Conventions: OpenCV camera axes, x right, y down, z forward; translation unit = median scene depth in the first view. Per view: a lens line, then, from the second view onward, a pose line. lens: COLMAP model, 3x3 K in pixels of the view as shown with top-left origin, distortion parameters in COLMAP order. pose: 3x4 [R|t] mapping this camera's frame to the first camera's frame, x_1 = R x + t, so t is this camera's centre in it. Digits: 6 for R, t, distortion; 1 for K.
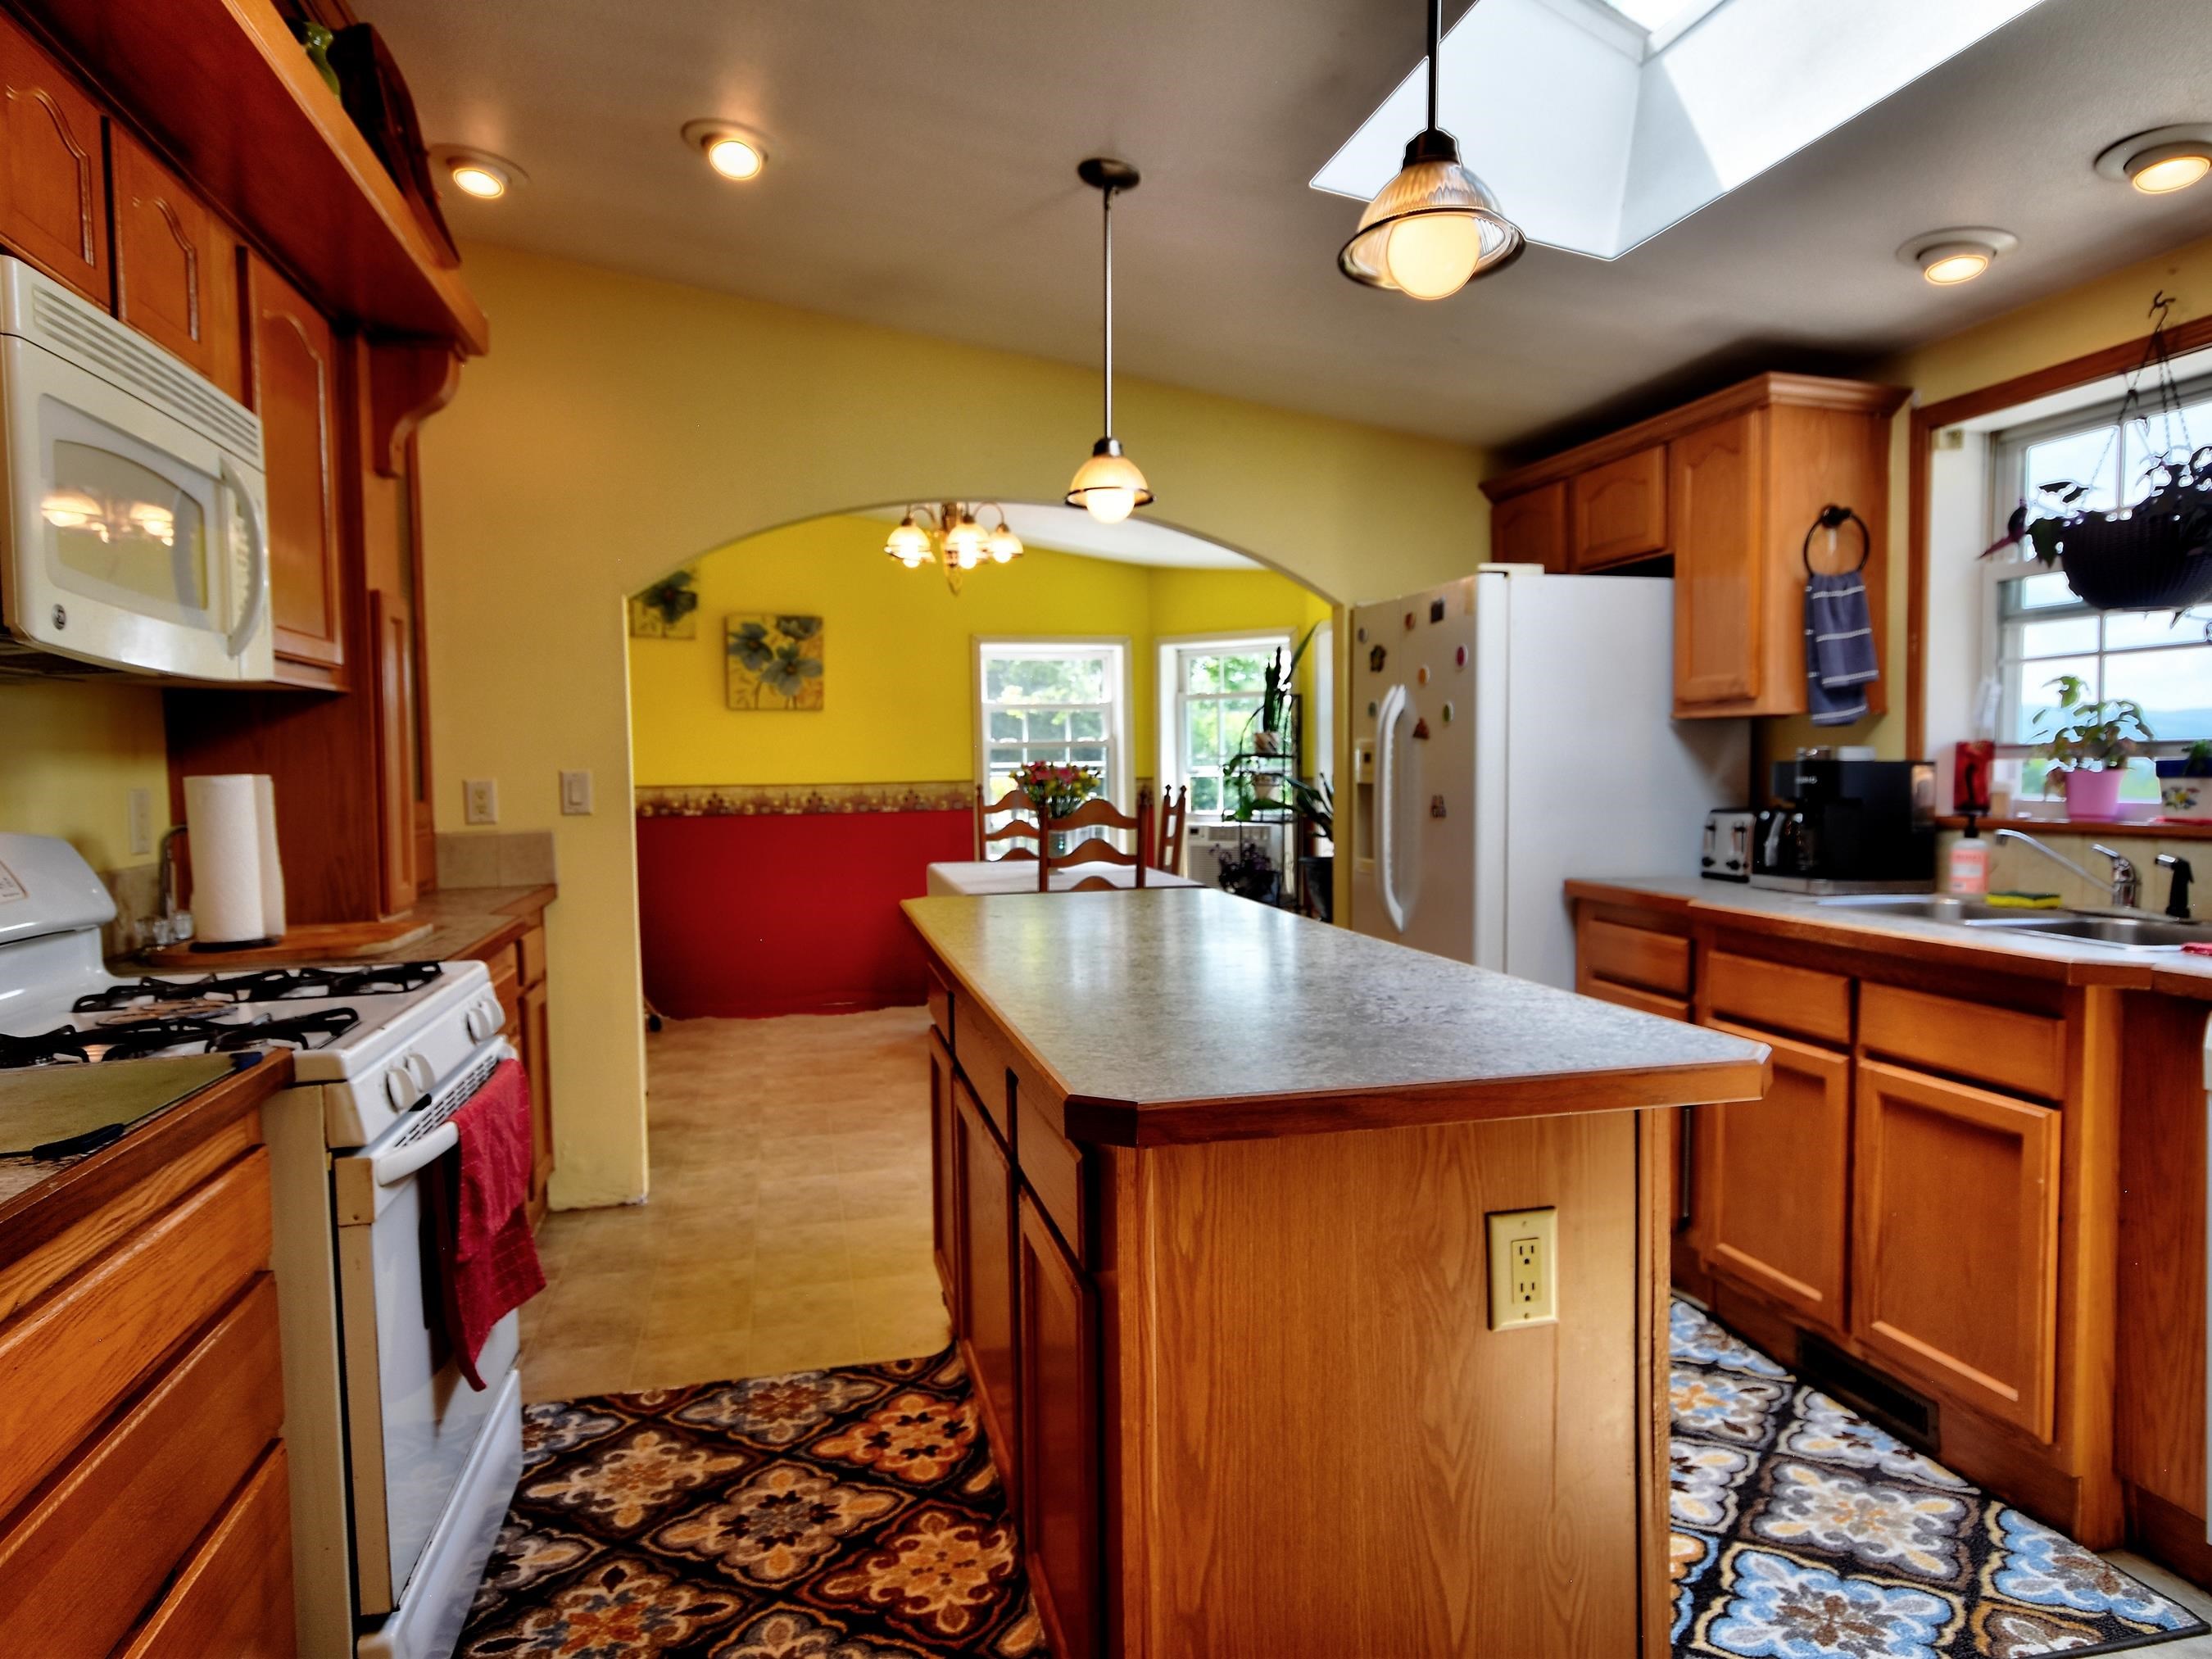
lens RADIAL K [[1407.7, 0, 1106.4], [0, 1407.7, 833.7], [0, 0, 1]] dist [0.014820, 0.000472]
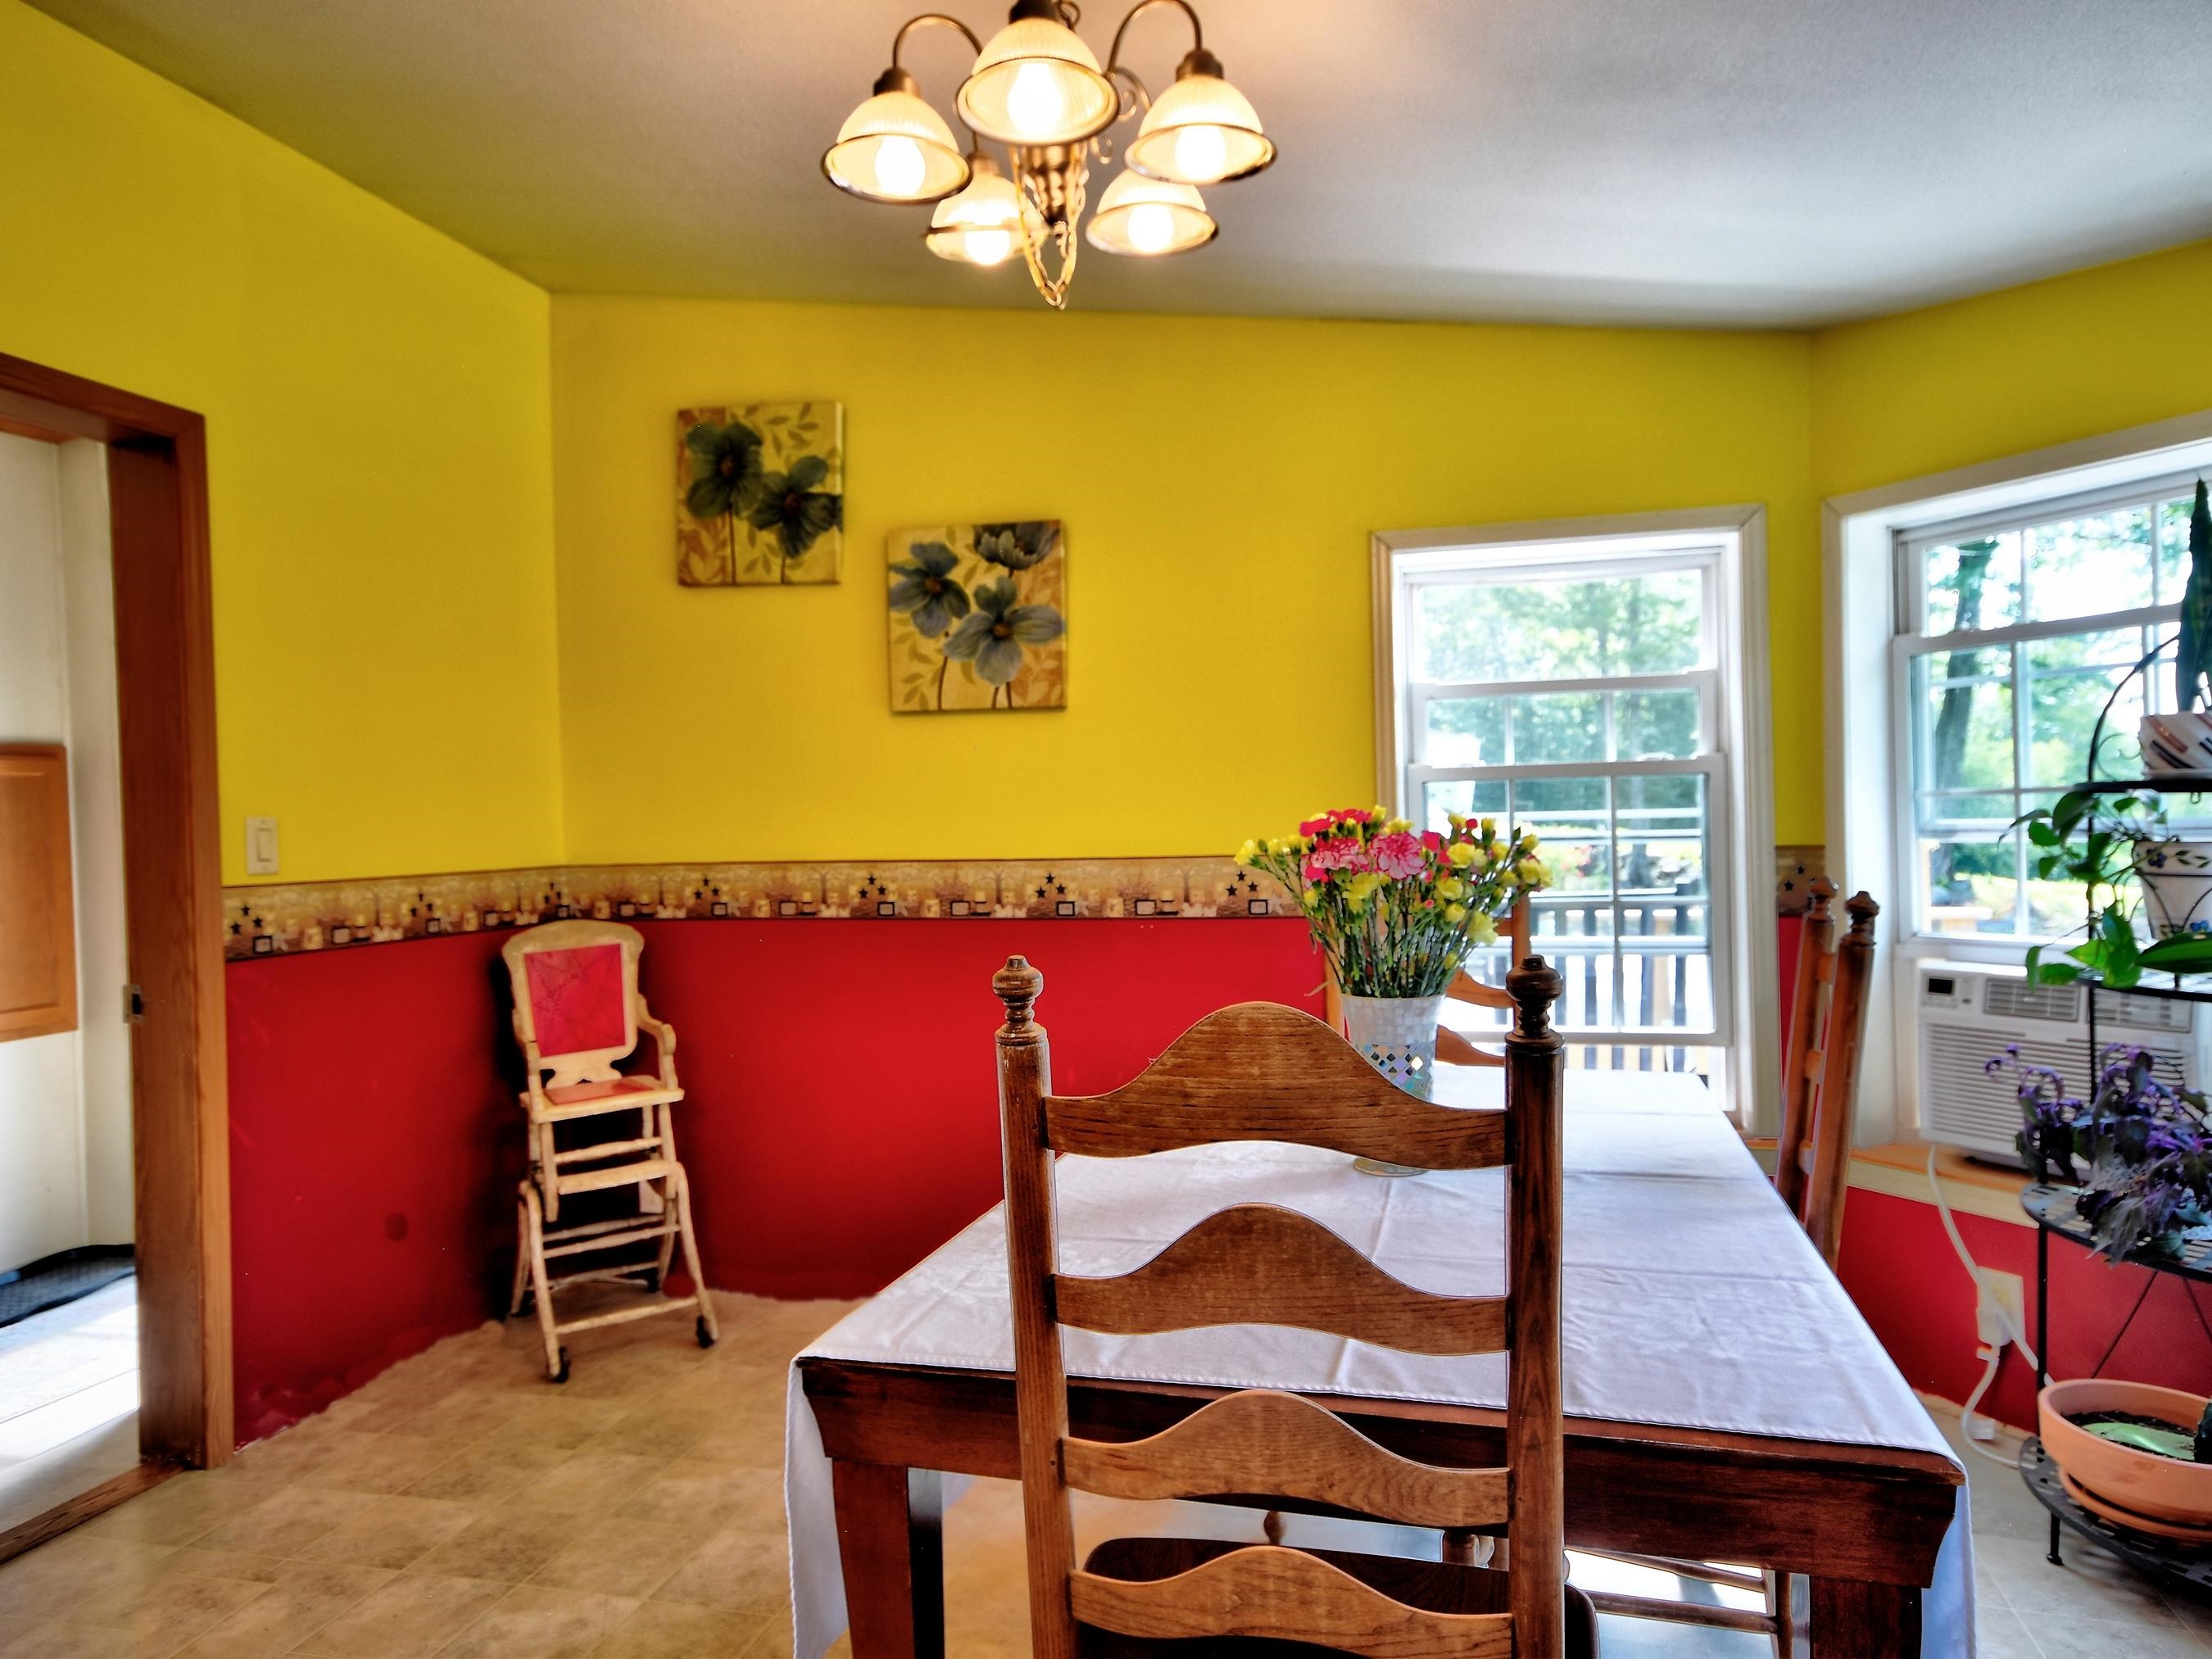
lens RADIAL K [[1407.7, 0, 1120.2], [0, 1407.7, 834.3], [0, 0, 1]] dist [0.014820, 0.000472]
pose [[0.884766, -0.000568, -0.466036, 0.046288], [-0.015258, 0.999428, -0.030185, -0.029868], [0.465786, 0.033817, 0.884251, 0.582599]]
